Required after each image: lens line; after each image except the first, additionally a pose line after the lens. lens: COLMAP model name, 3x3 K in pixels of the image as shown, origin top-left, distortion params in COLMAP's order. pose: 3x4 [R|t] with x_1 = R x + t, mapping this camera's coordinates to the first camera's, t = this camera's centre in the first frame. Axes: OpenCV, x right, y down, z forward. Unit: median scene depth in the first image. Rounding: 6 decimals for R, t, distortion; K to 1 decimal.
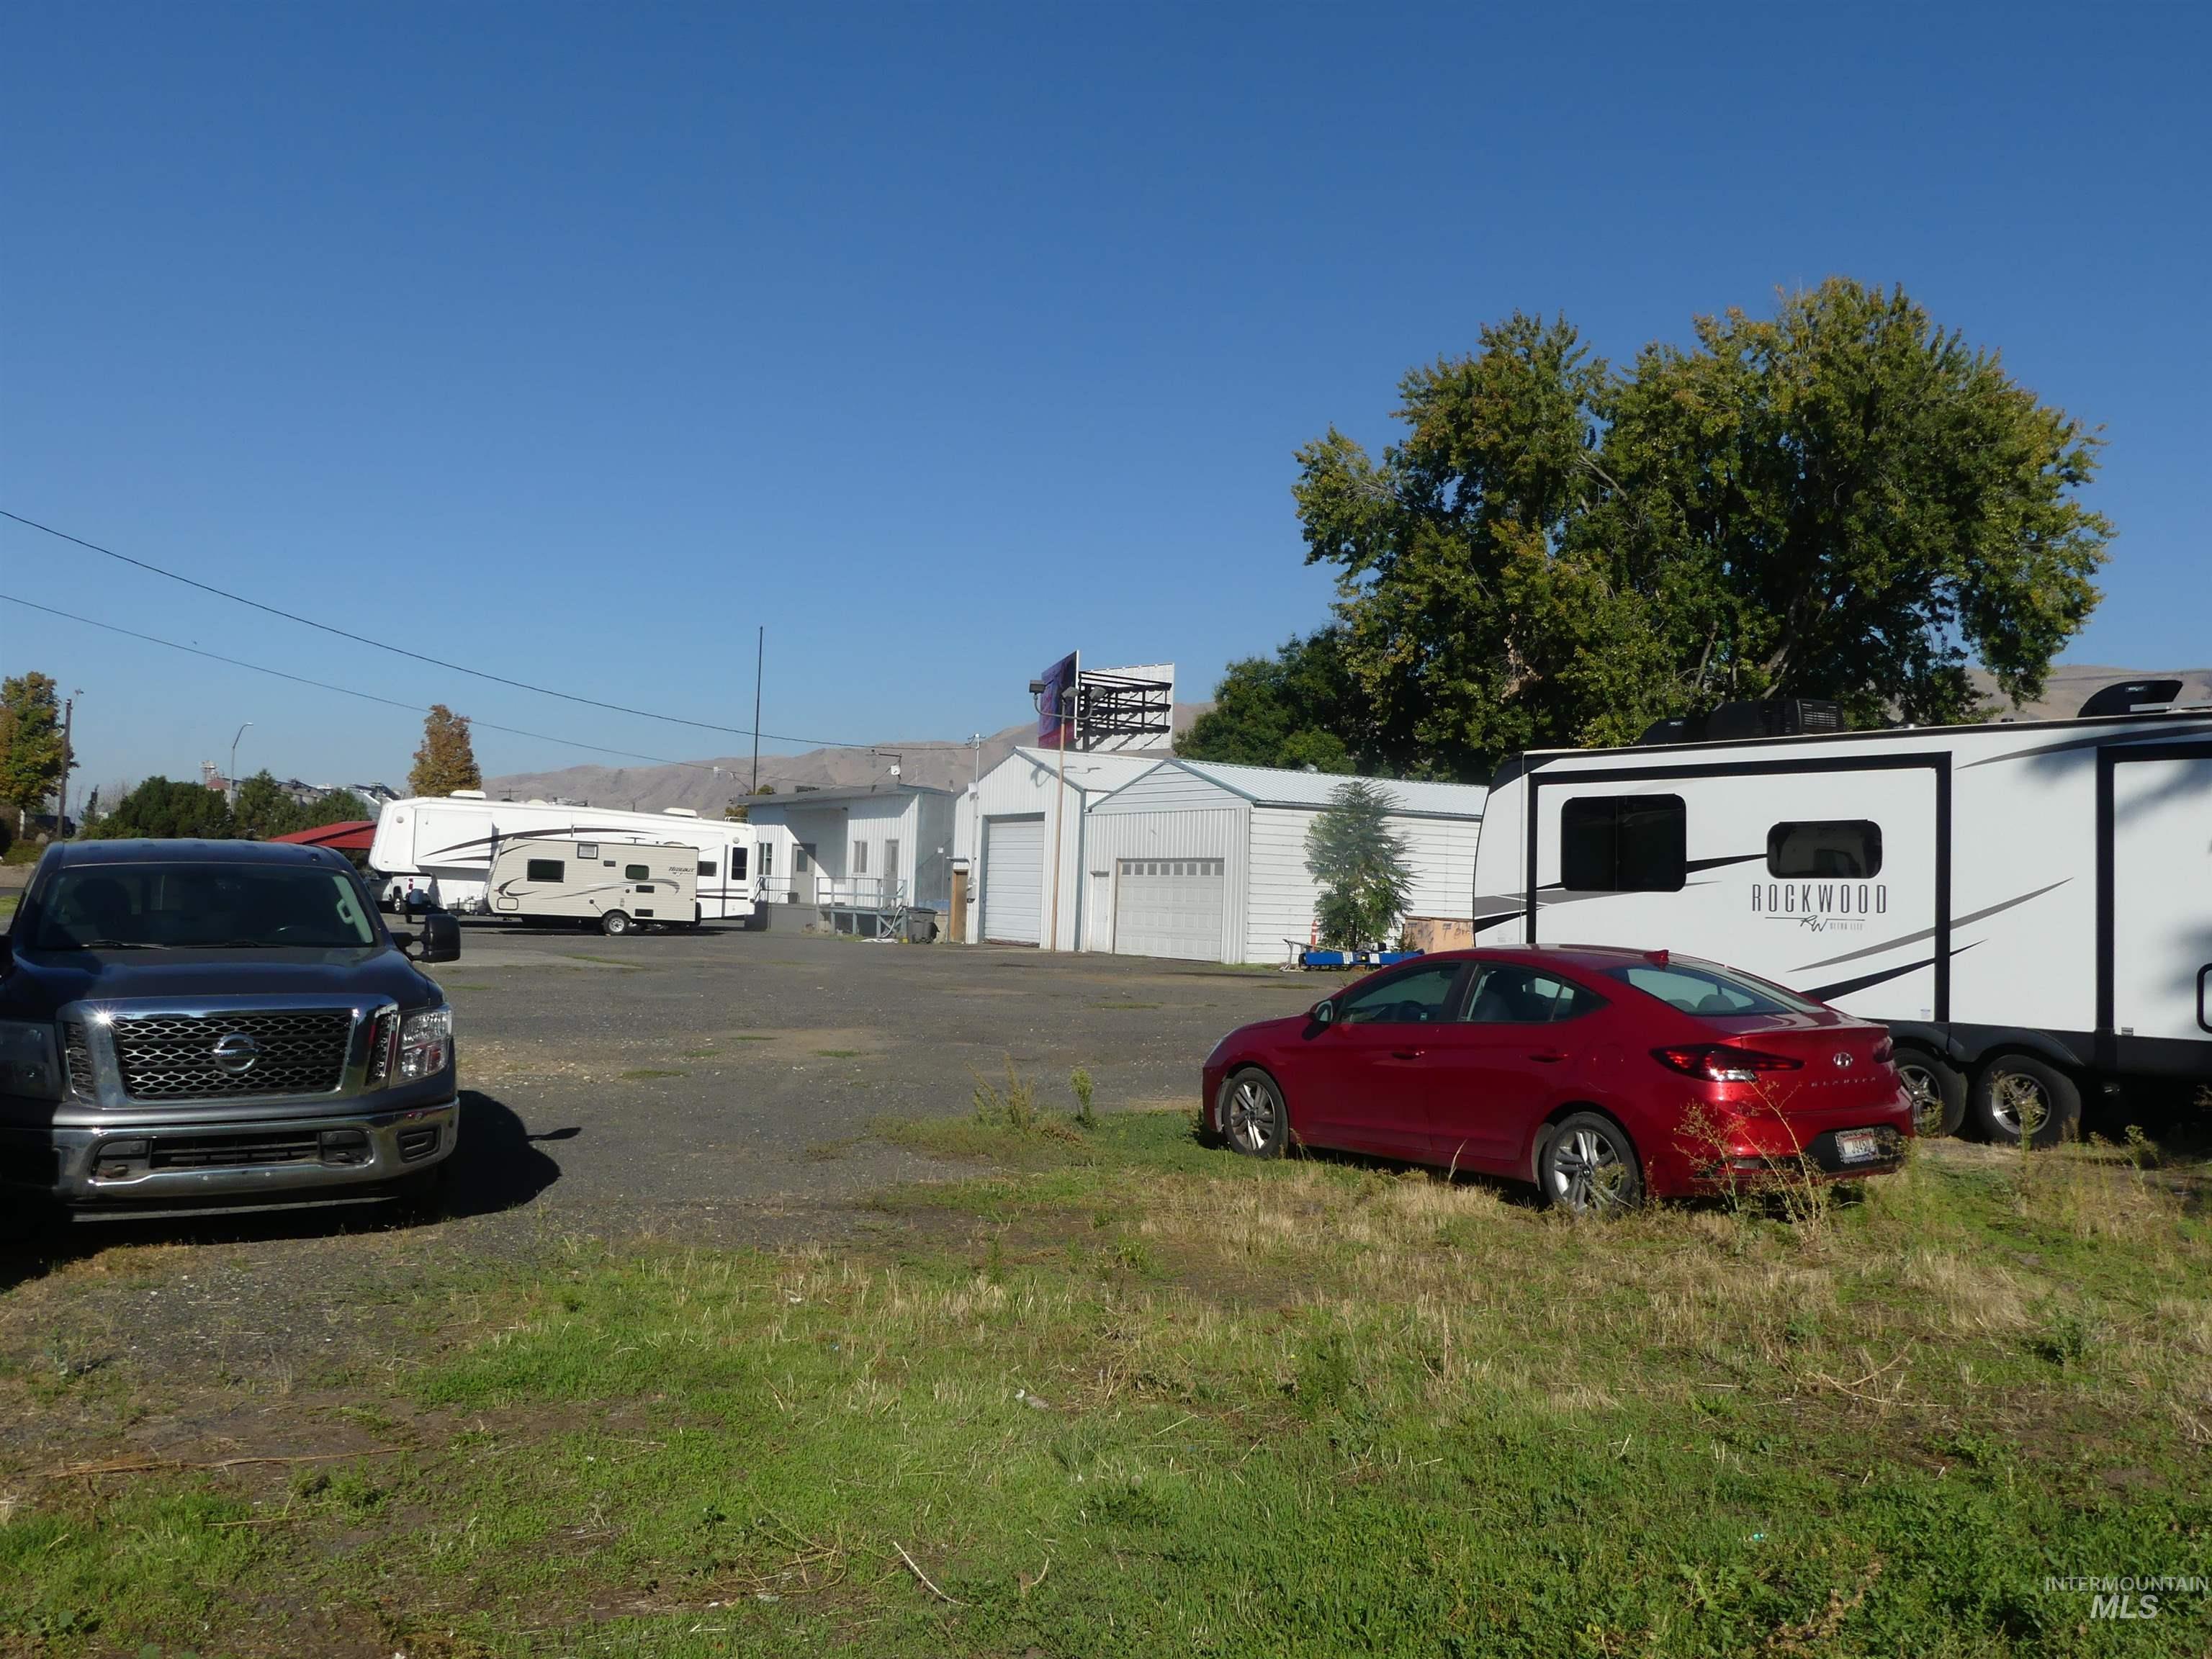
lens RADIAL K [[1920.2, 0, 1106.0], [0, 1920.2, 829.5], [0, 0, 1]] dist [-0.048469, 0.081402]
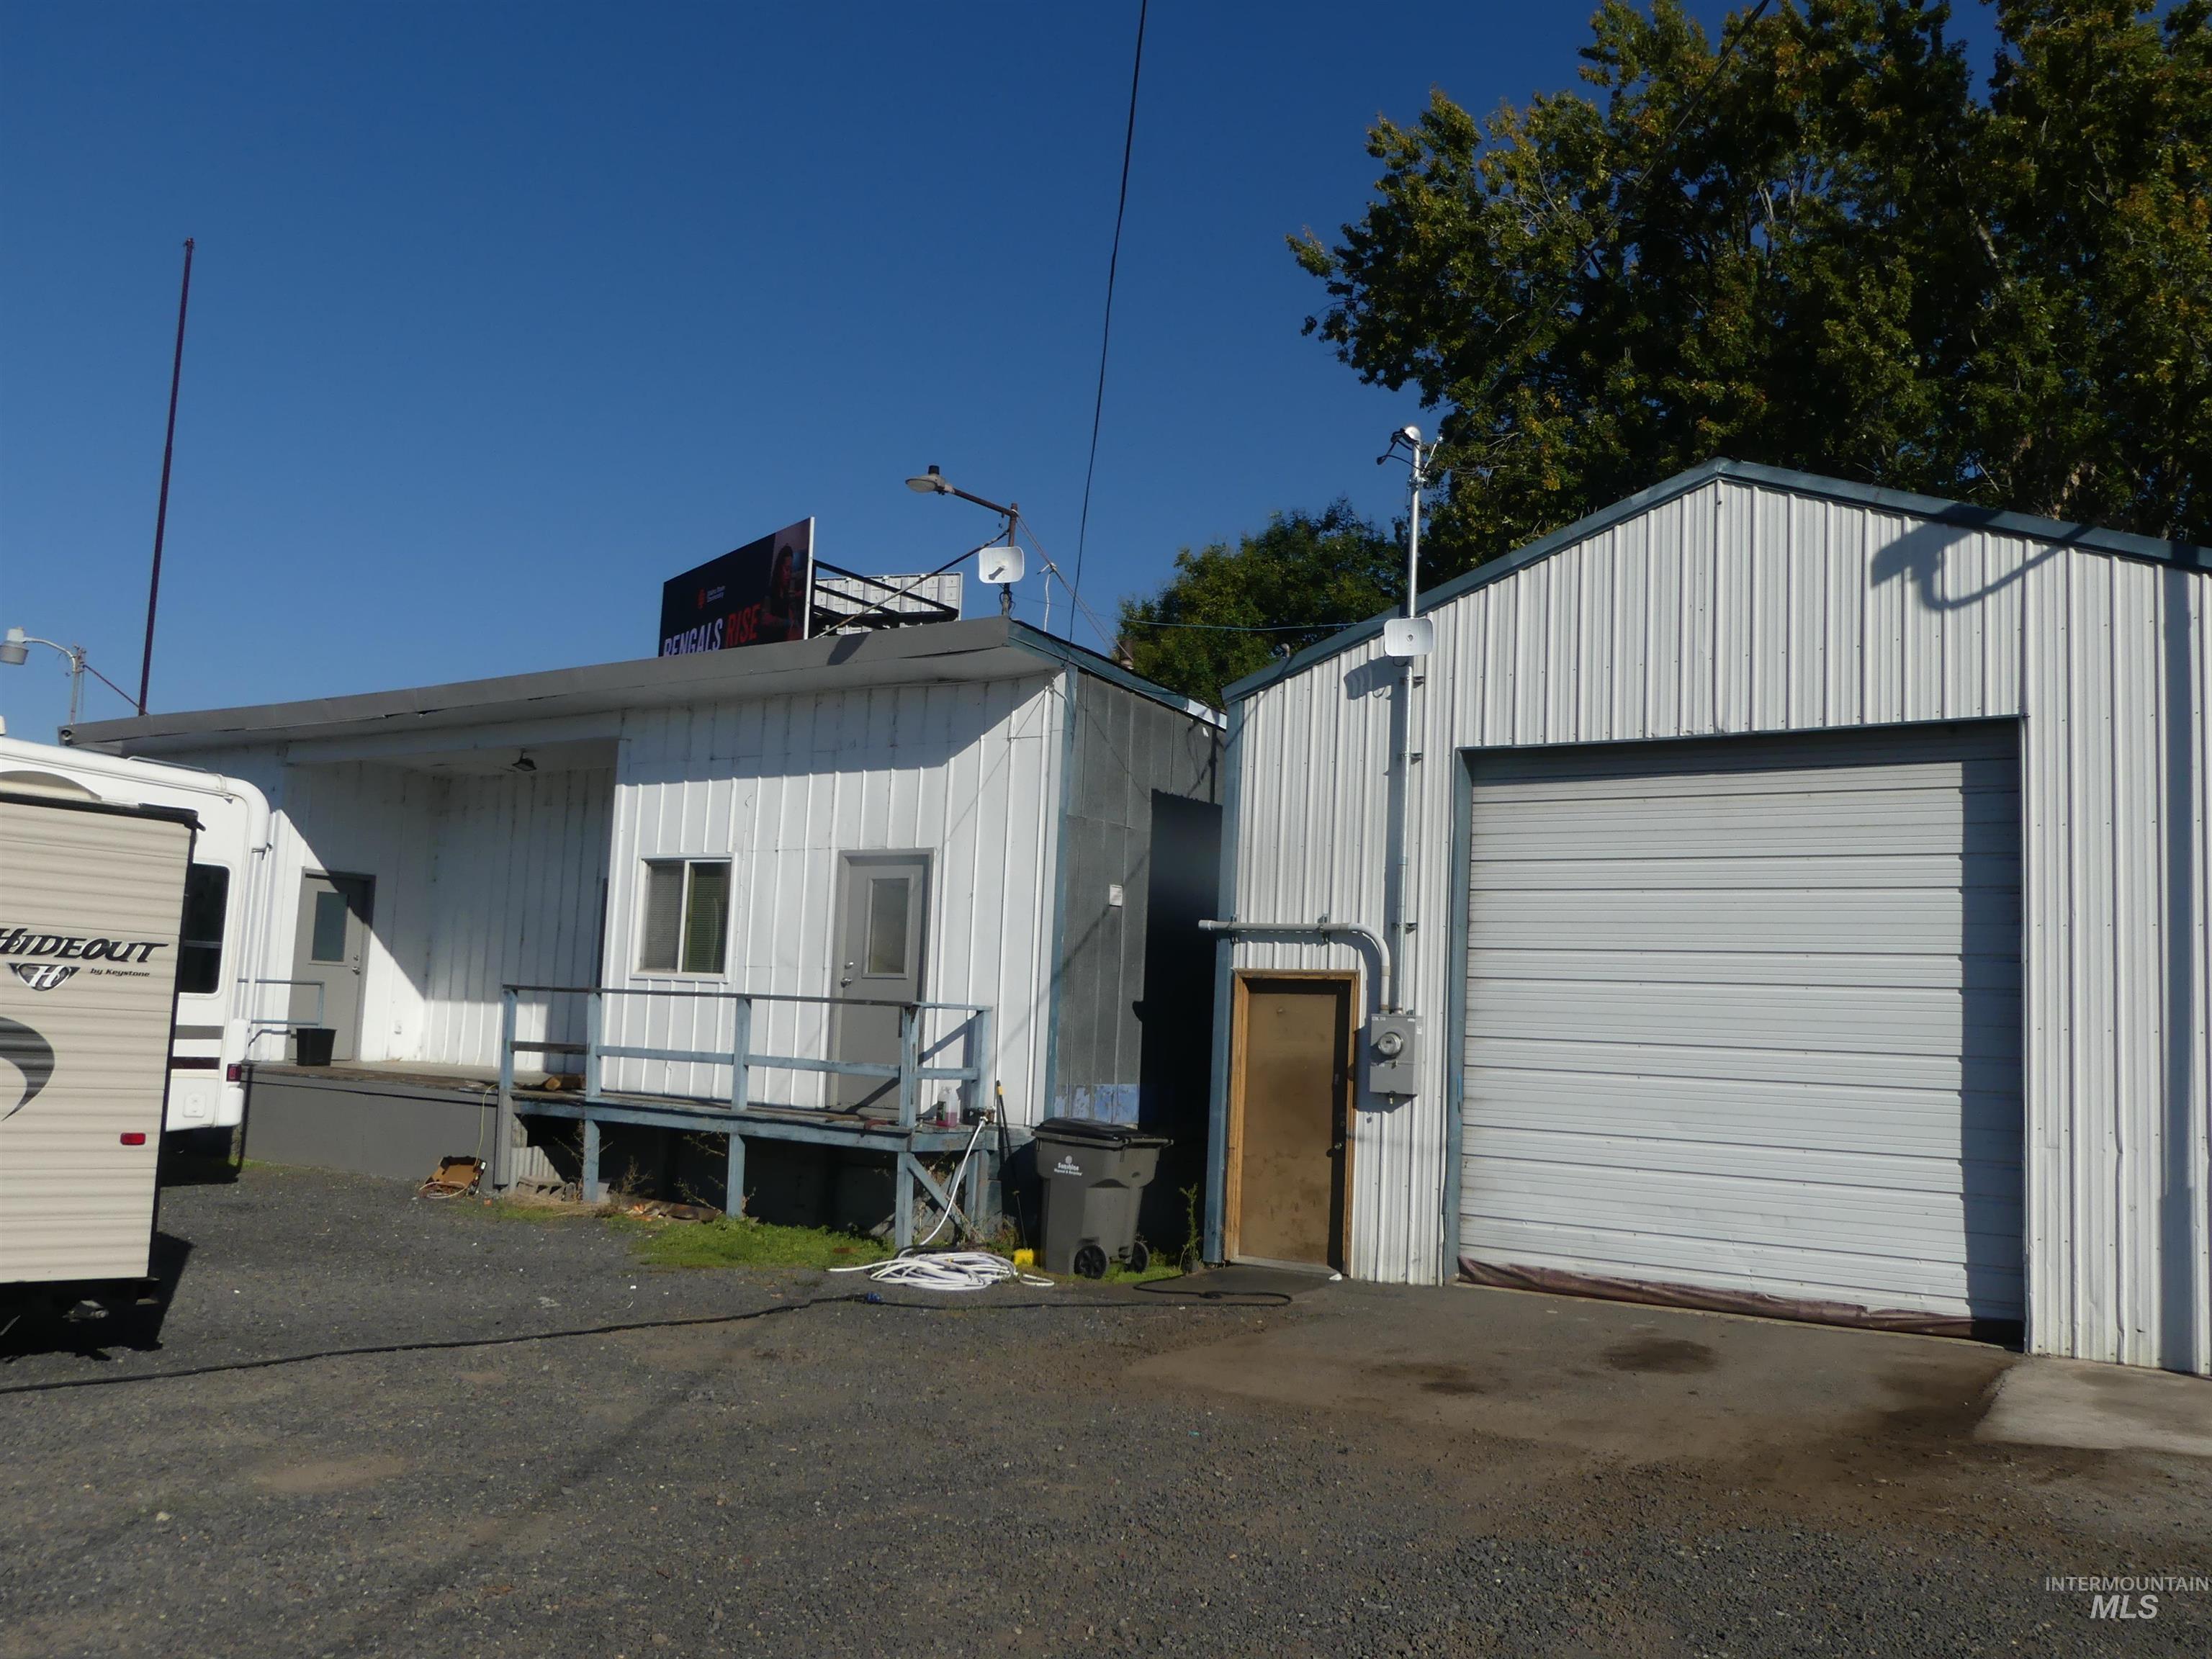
lens RADIAL K [[1920.2, 0, 1106.0], [0, 1920.2, 829.5], [0, 0, 1]] dist [-0.048469, 0.081402]
pose [[0.920502, 0.045566, 0.388071, -0.186684], [-0.026581, 0.998179, -0.054152, 0.015749], [-0.389832, 0.039531, 0.920037, 0.745187]]
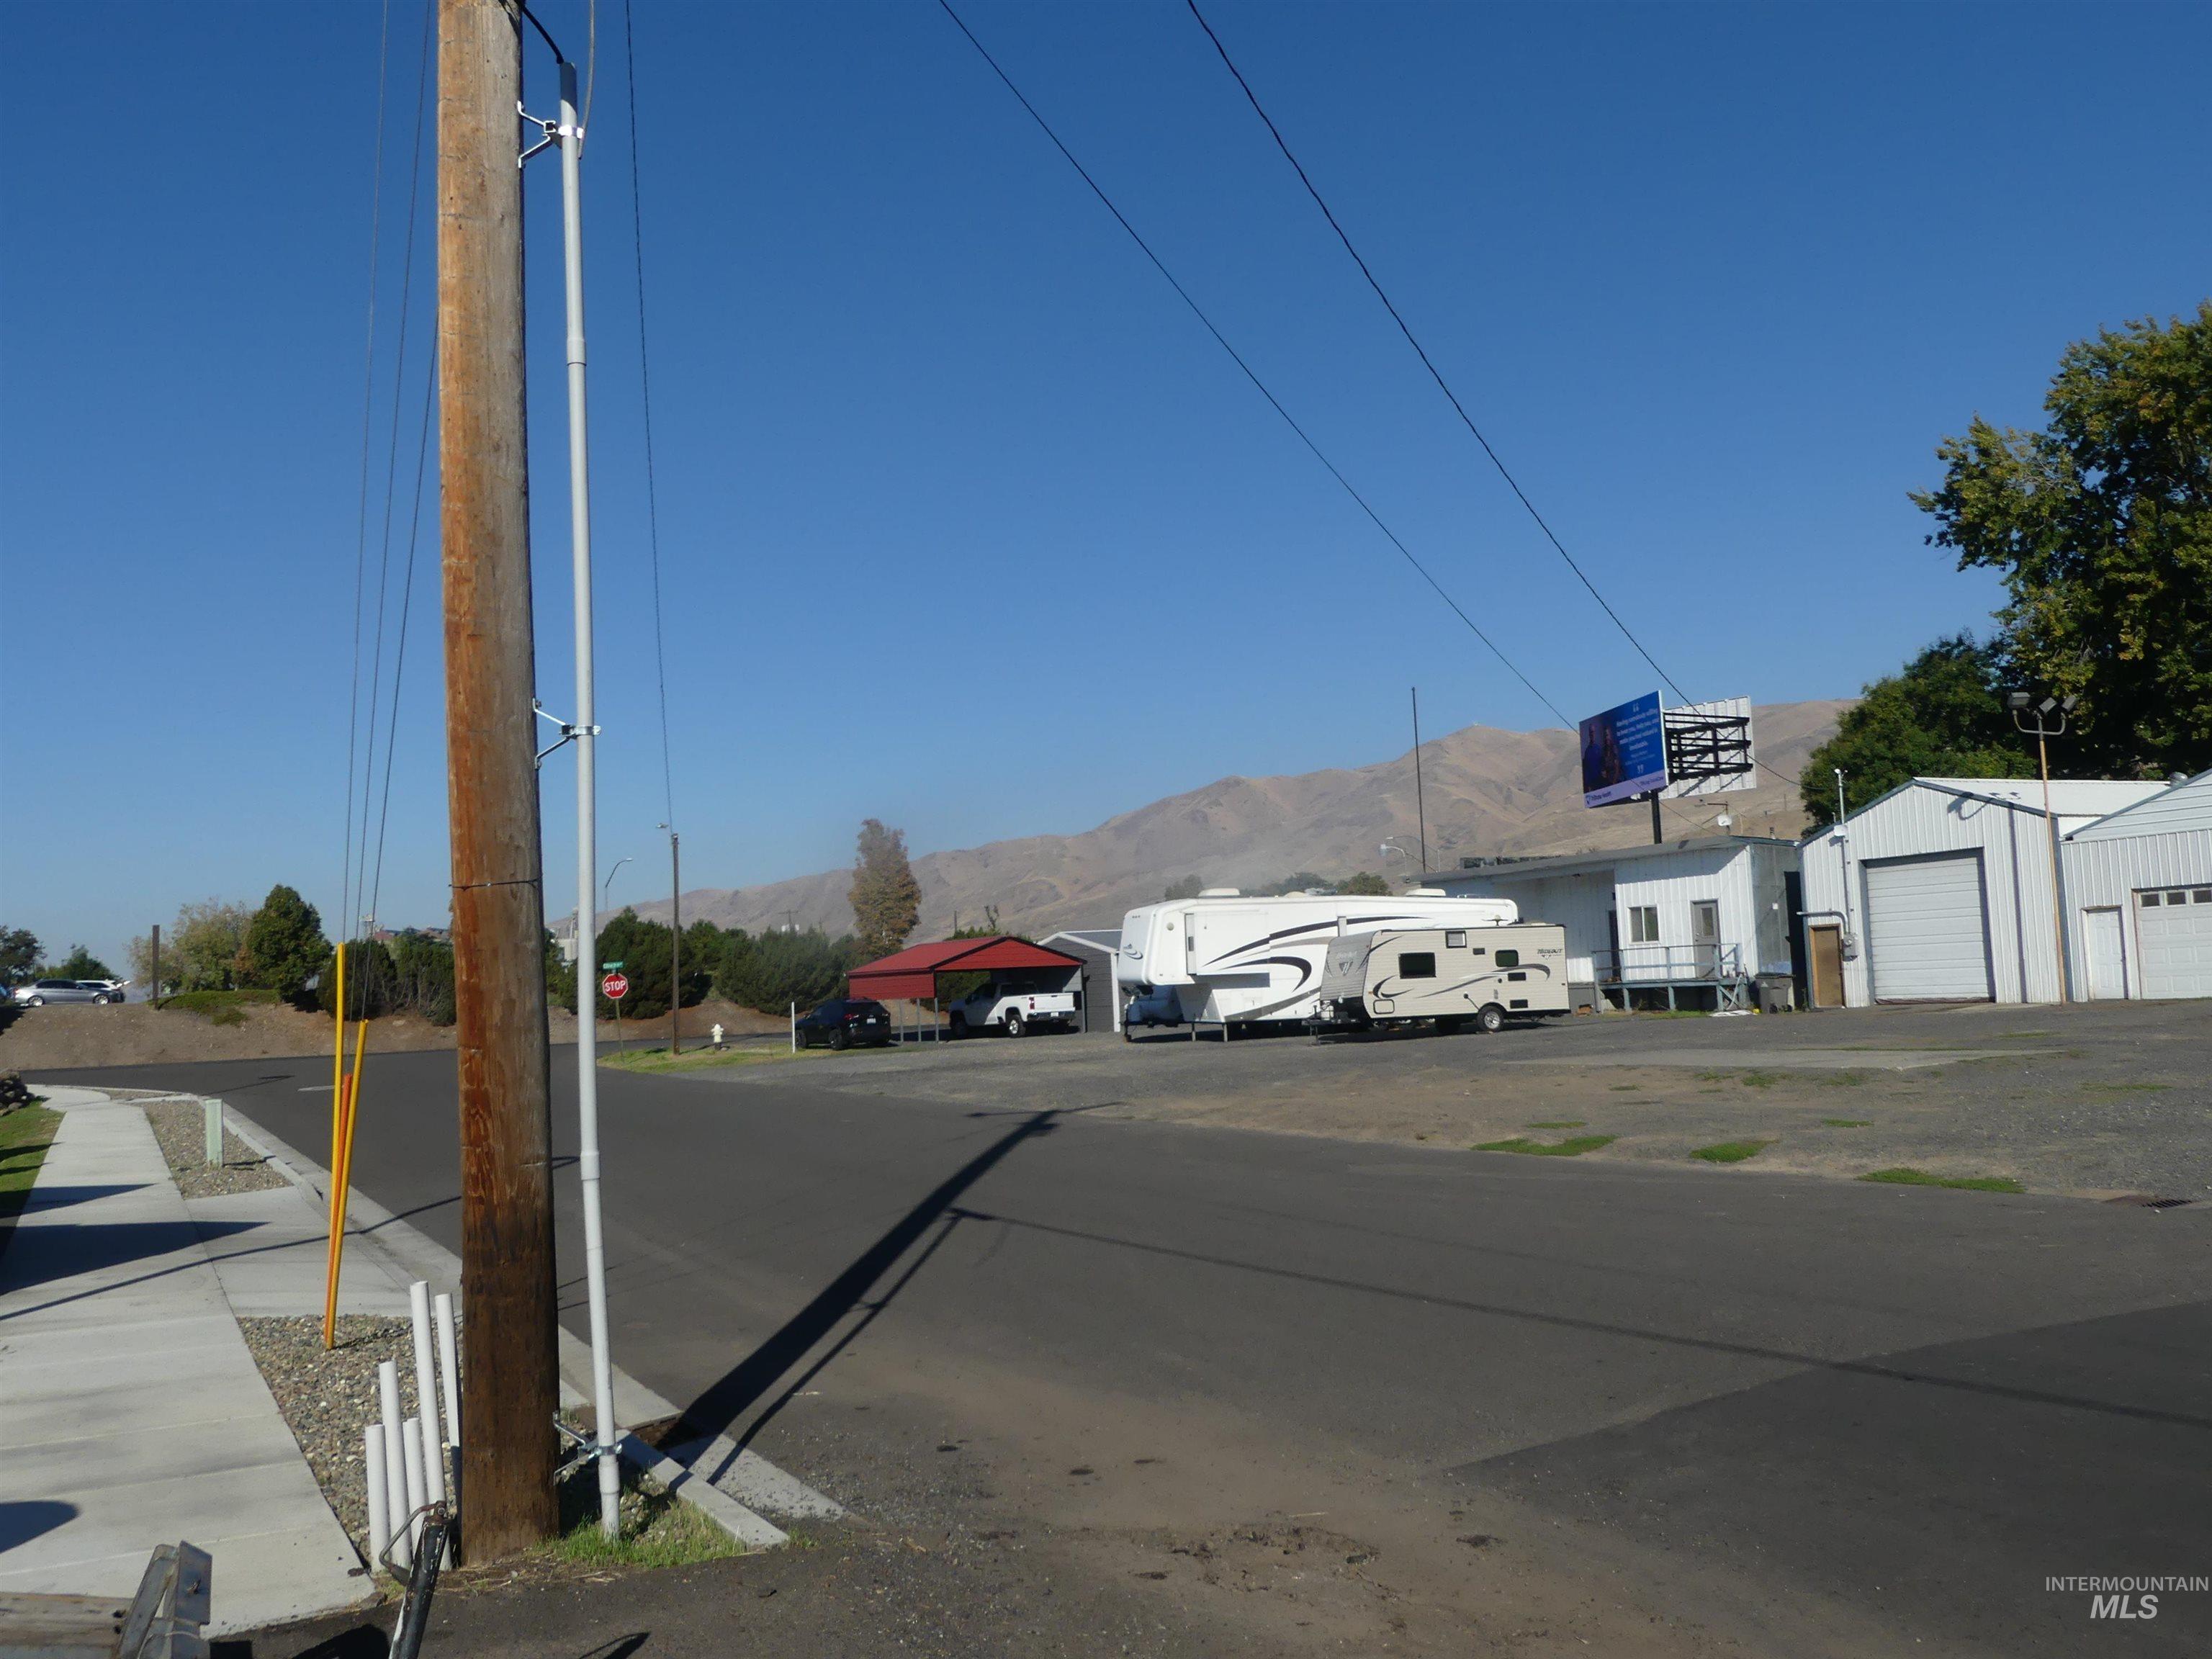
lens RADIAL K [[1920.2, 0, 1106.0], [0, 1920.2, 829.5], [0, 0, 1]] dist [-0.048469, 0.081402]
pose [[0.994659, -0.090550, -0.049540, -0.340603], [0.088304, 0.995041, -0.045785, -0.011234], [0.053440, 0.041166, 0.997722, 0.099811]]
